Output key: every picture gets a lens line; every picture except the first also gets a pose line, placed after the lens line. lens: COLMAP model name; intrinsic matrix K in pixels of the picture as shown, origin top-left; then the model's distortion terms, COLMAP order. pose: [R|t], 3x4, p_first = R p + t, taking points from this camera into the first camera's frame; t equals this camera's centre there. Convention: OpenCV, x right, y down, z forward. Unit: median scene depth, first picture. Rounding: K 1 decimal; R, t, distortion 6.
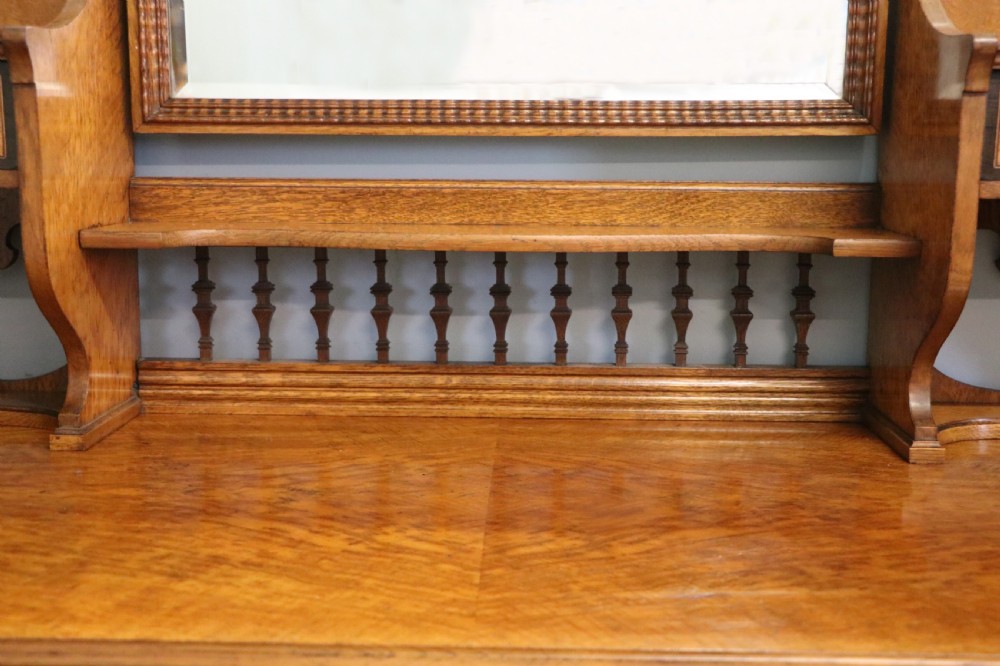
lens RADIAL K [[1240.0, 0, 494.1], [0, 1240.0, 361.6], [0, 0, 1]] dist [-0.002464, 0.000000]
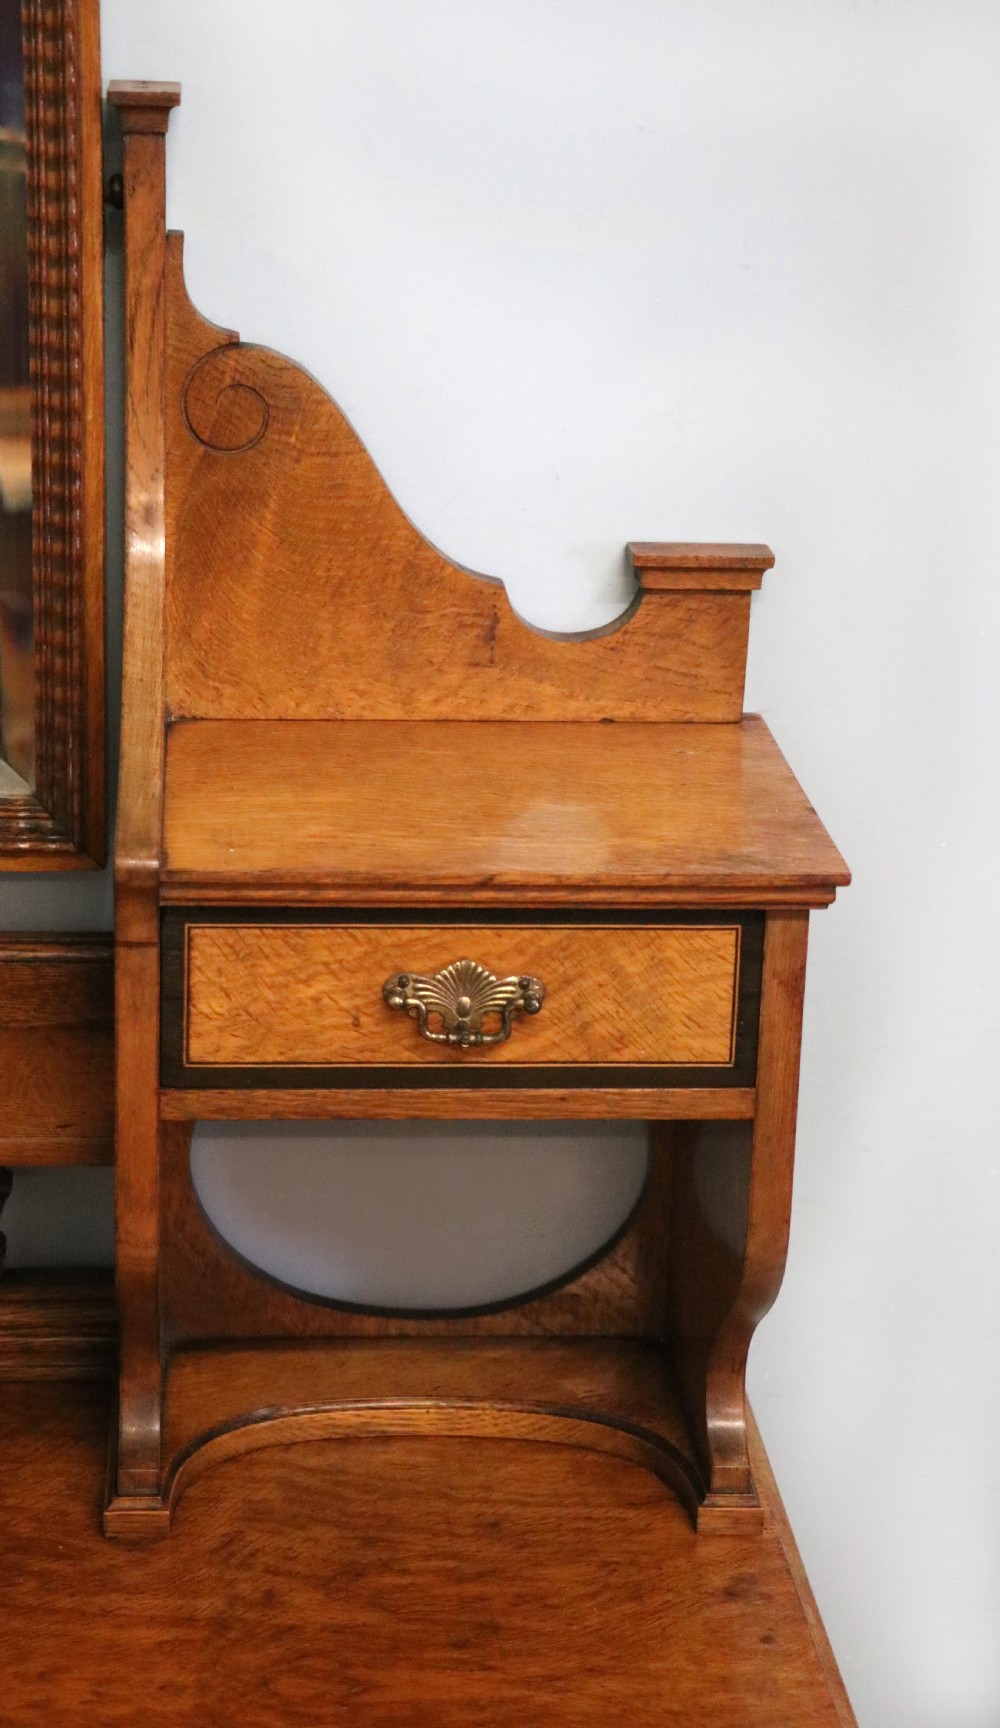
lens RADIAL K [[3308.0, 0, 399.6], [0, 3308.0, 865.6], [0, 0, 1]] dist [0.167738, 0.000000]
pose [[0.995817, -0.008185, 0.091006, 0.299157], [-0.004510, 0.990363, 0.138425, -0.363558], [-0.091262, -0.138257, 0.986183, -0.348788]]
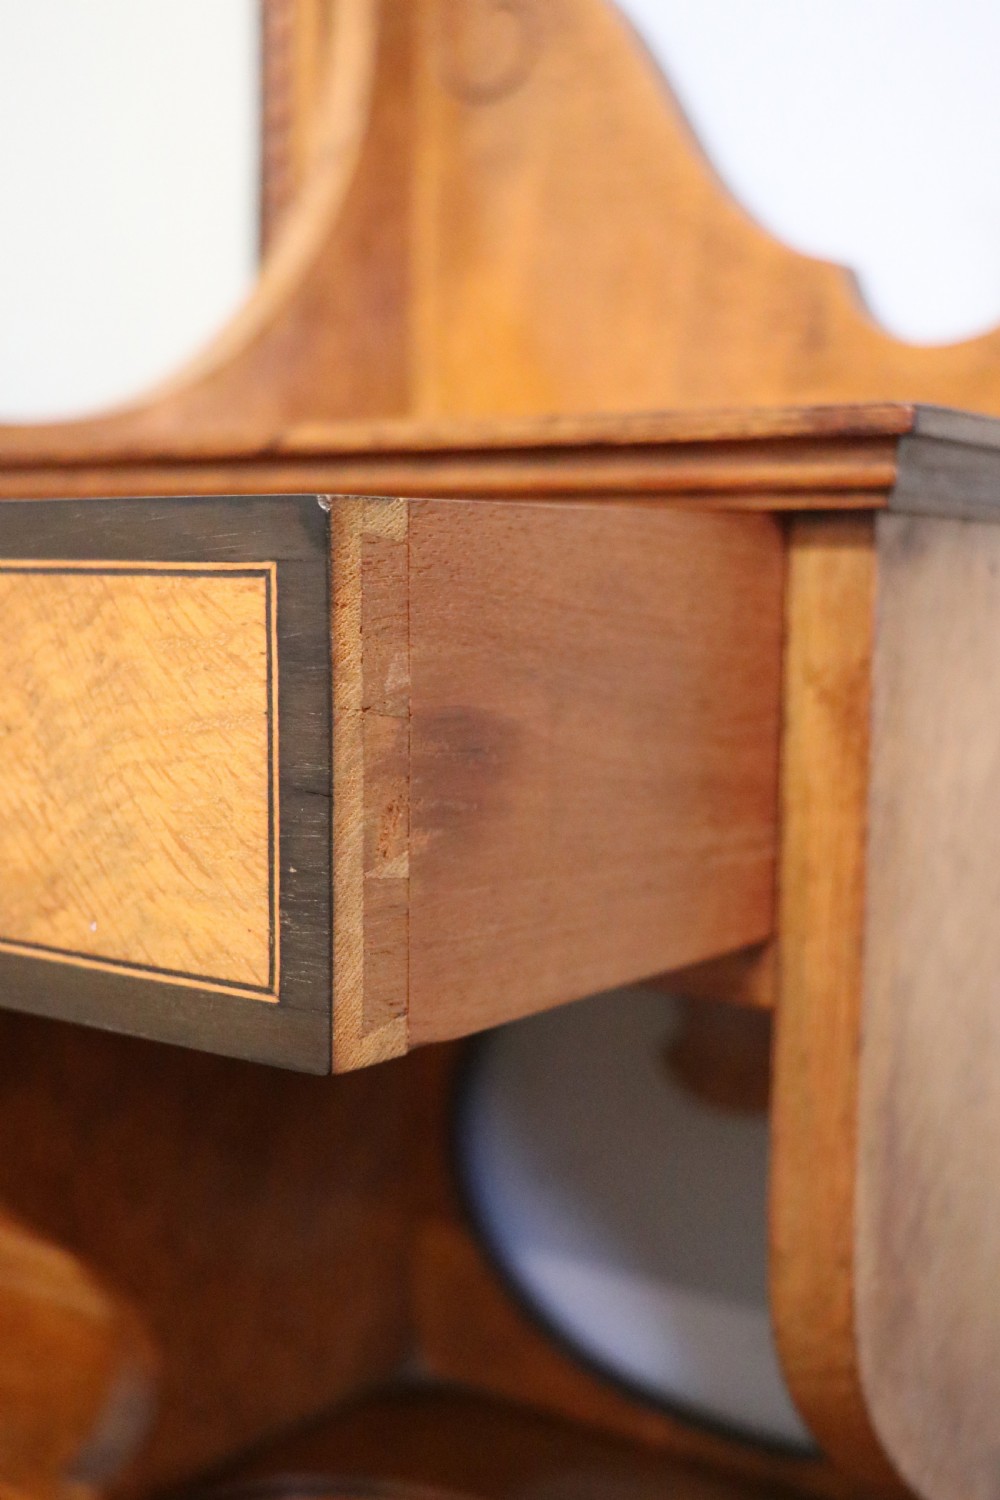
lens RADIAL K [[1860.0, 0, 467.0], [0, 1860.0, 731.7], [0, 0, 1]] dist [-0.002464, 0.000000]
pose [[0.825096, 0.055175, -0.562292, 0.672387], [-0.101816, 0.993447, -0.051921, -0.150218], [0.555743, 0.100090, 0.825307, 0.632184]]
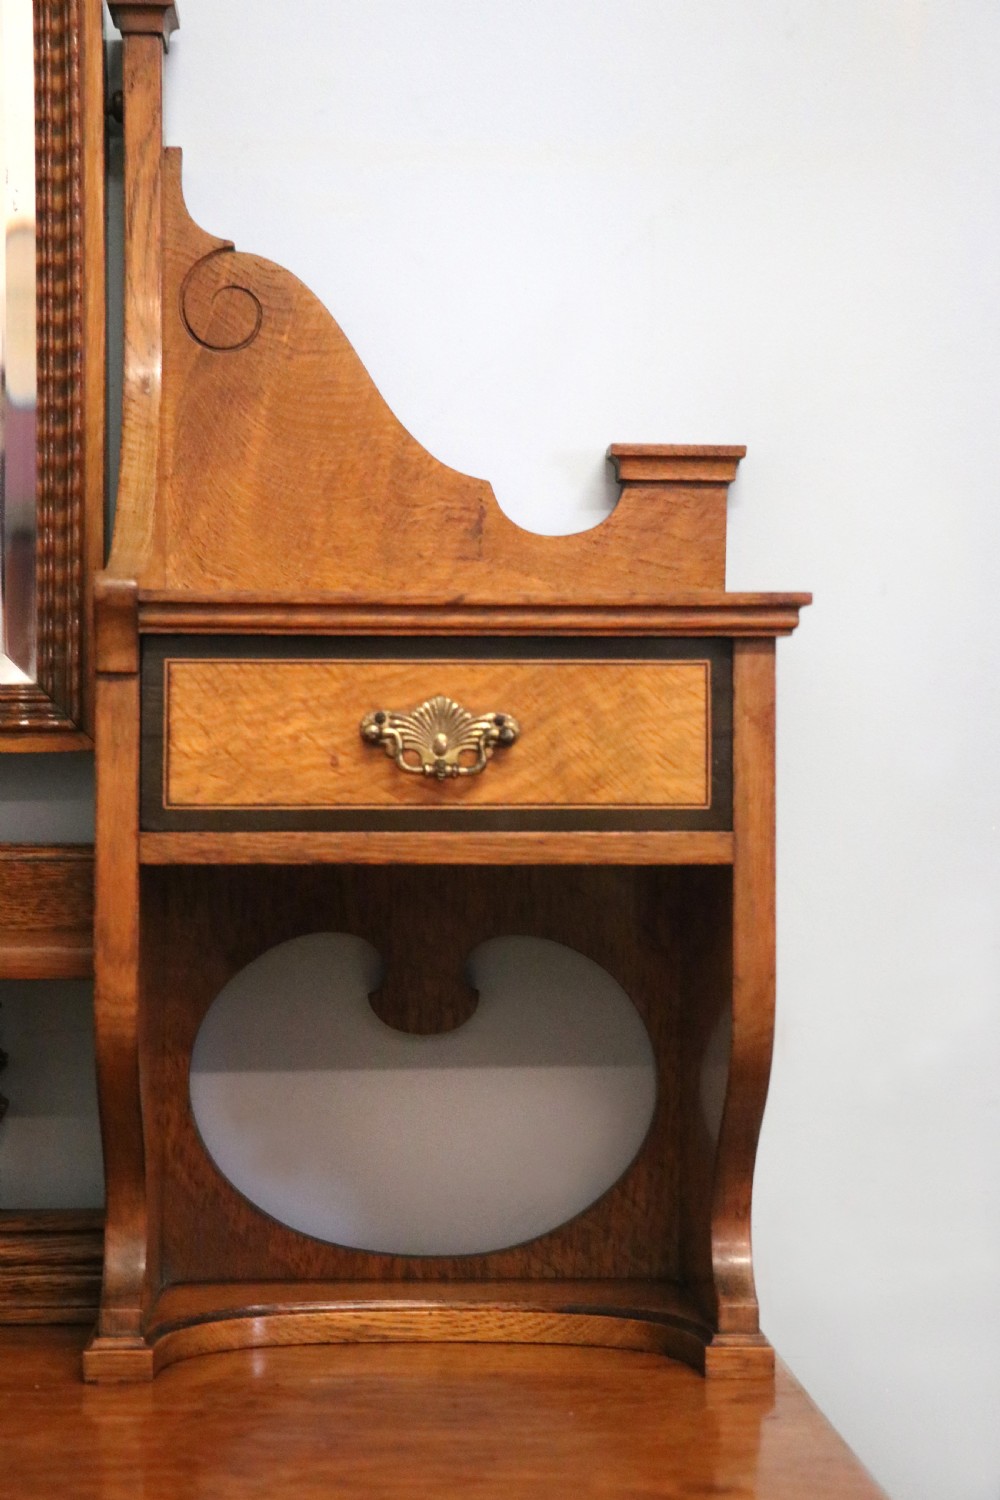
lens RADIAL K [[3302.2, 0, 471.1], [0, 3302.2, 773.7], [0, 0, 1]] dist [0.272364, 0.000000]
pose [[0.997157, 0.000543, 0.075348, 0.350224], [0.012930, 0.983907, -0.178213, 0.074162], [-0.074232, 0.178681, 0.981103, -0.365366]]
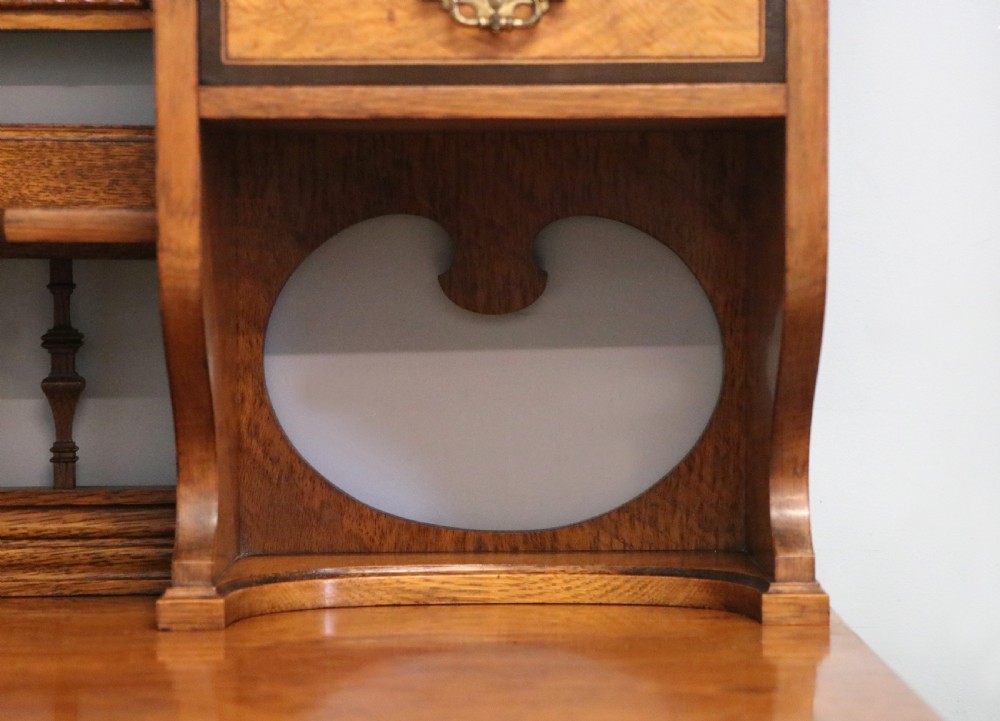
lens RADIAL K [[3362.9, 0, 563.2], [0, 3362.9, 393.8], [0, 0, 1]] dist [0.434372, 0.000000]
pose [[0.998157, -0.009309, 0.059970, 0.378381], [0.017256, 0.990913, -0.133395, 0.159292], [-0.058183, 0.134184, 0.989247, -0.398651]]
